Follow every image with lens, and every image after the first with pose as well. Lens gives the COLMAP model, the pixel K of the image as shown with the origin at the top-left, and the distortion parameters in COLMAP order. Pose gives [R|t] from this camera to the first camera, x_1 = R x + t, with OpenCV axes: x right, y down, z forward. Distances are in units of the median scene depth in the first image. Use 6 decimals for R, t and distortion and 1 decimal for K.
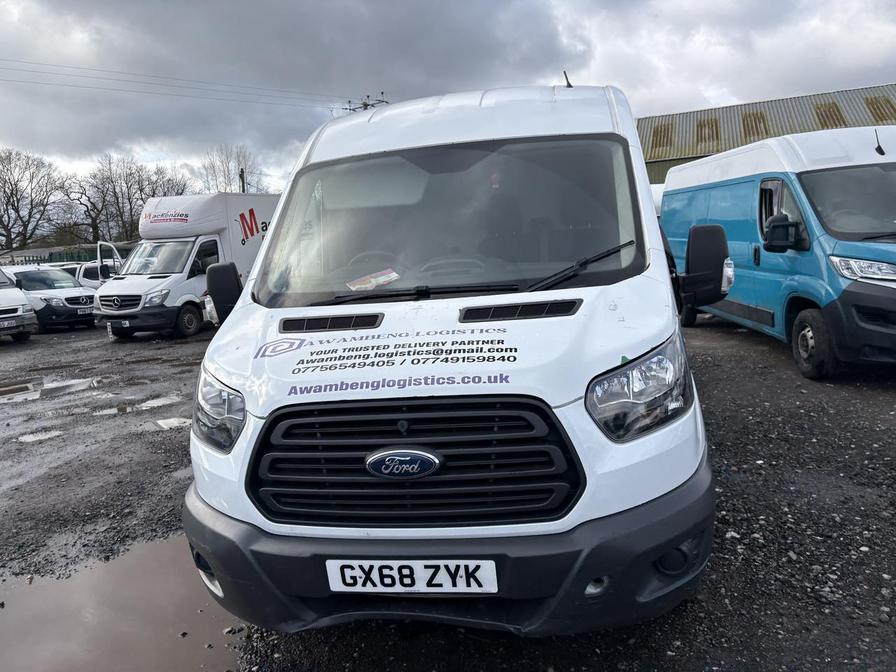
lens RADIAL K [[677.2, 0, 448.0], [0, 677.2, 336.0], [0, 0, 1]] dist [0.069100, -0.085829]
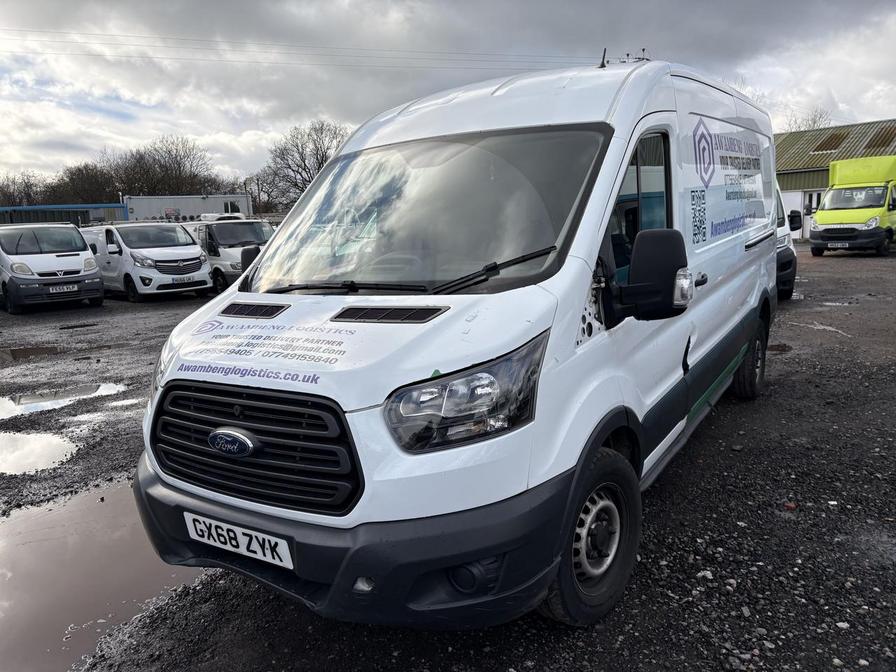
lens RADIAL K [[679.9, 0, 448.0], [0, 679.9, 348.2], [0, 0, 1]] dist [0.009246, -0.008968]
pose [[0.915811, 0.097336, -0.389636, 0.681163], [-0.070137, 0.994039, 0.083473, -0.088946], [0.395438, -0.049118, 0.917178, 0.100776]]
